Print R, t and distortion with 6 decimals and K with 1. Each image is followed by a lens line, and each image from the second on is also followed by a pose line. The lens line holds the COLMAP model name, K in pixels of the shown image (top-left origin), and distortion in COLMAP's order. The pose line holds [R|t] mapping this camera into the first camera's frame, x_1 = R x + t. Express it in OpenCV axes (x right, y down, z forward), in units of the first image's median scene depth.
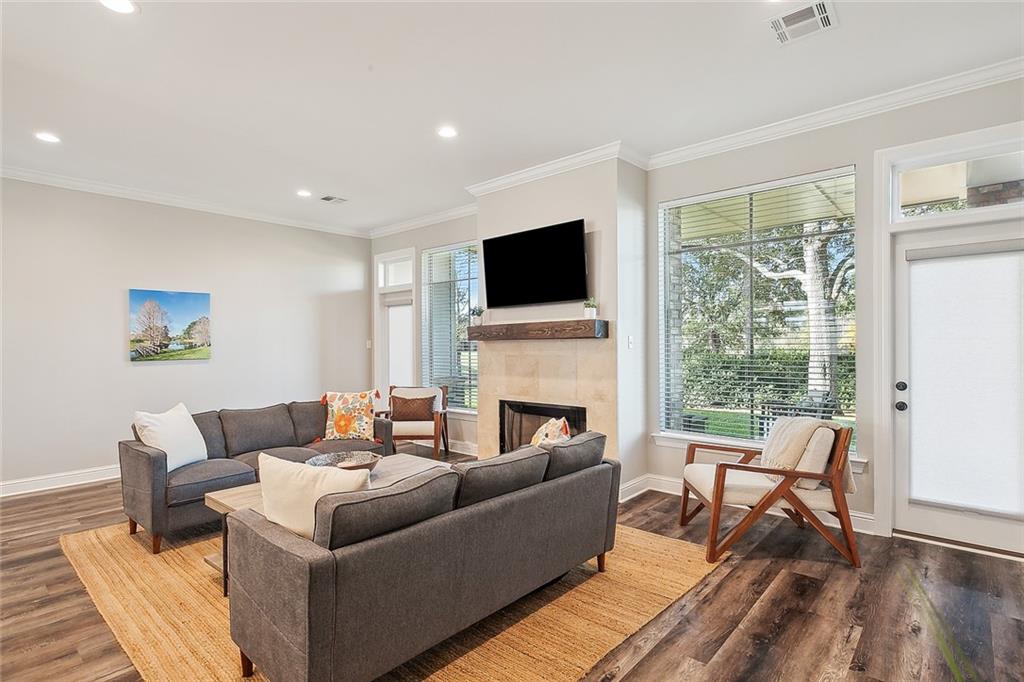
lens RADIAL K [[514.0, 0, 507.7], [0, 514.0, 342.8], [0, 0, 1]] dist [-0.000659, 0.003385]
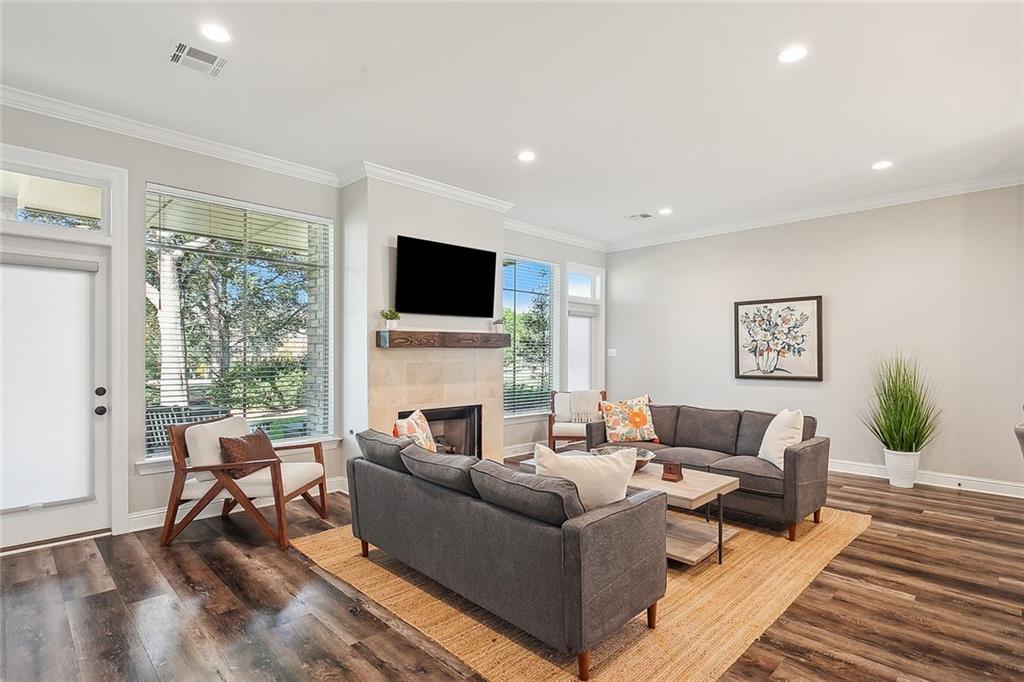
lens RADIAL K [[514.0, 0, 518.4], [0, 514.0, 350.5], [0, 0, 1]] dist [-0.000659, 0.003385]
pose [[0.048257, 0.015694, 0.998712, -1.030864], [-0.003983, 0.999872, -0.015520, 0.015602], [-0.998827, -0.003229, 0.048313, 0.828286]]
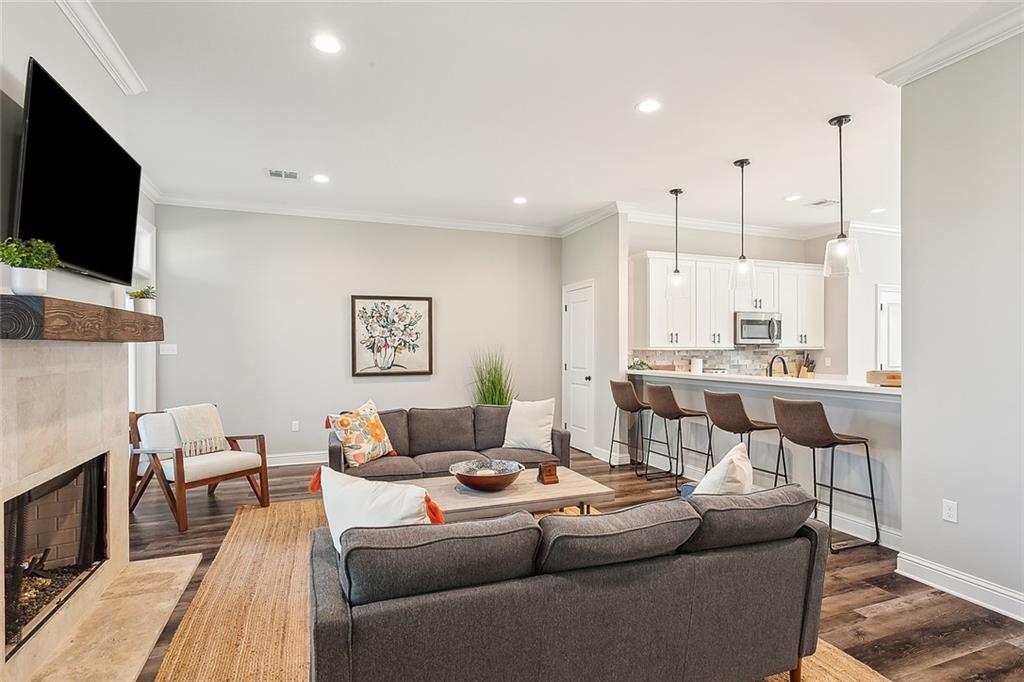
lens RADIAL K [[514.0, 0, 509.7], [0, 514.0, 349.0], [0, 0, 1]] dist [-0.000659, 0.003385]
pose [[-0.893164, 0.012829, 0.449549, -0.553186], [0.011376, 0.999918, -0.005934, 0.009619], [-0.449588, -0.000186, -0.893236, 1.298359]]
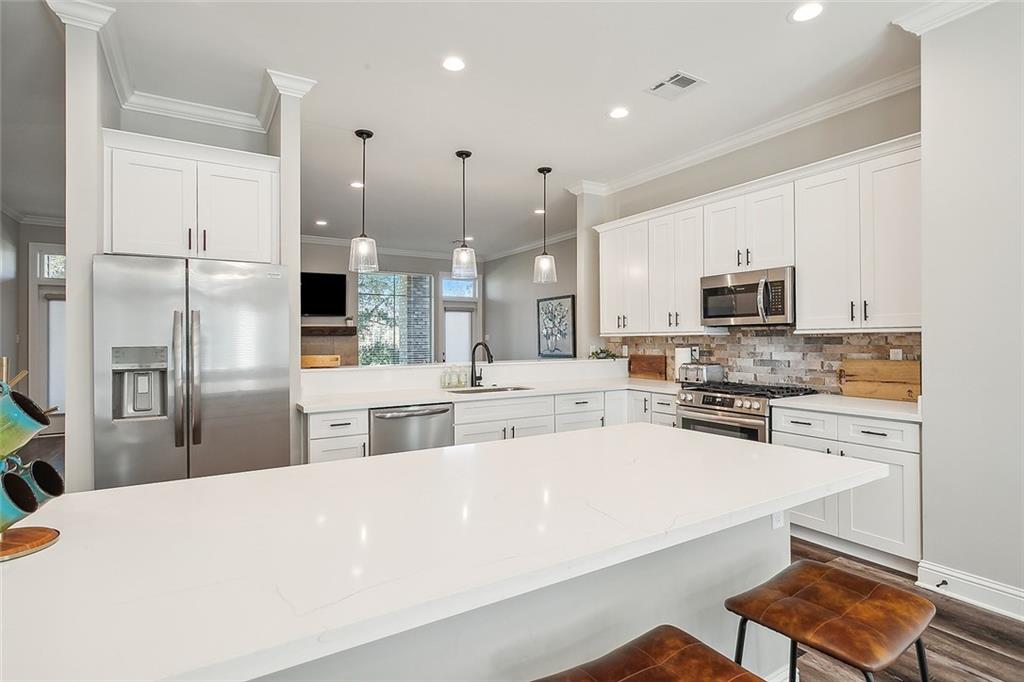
lens RADIAL K [[514.0, 0, 508.7], [0, 514.0, 339.0], [0, 0, 1]] dist [-0.000659, 0.003385]
pose [[0.289672, 0.009639, 0.957077, -1.436198], [0.003578, 0.999931, -0.011154, 0.025545], [-0.957119, 0.006655, 0.289618, -0.137873]]
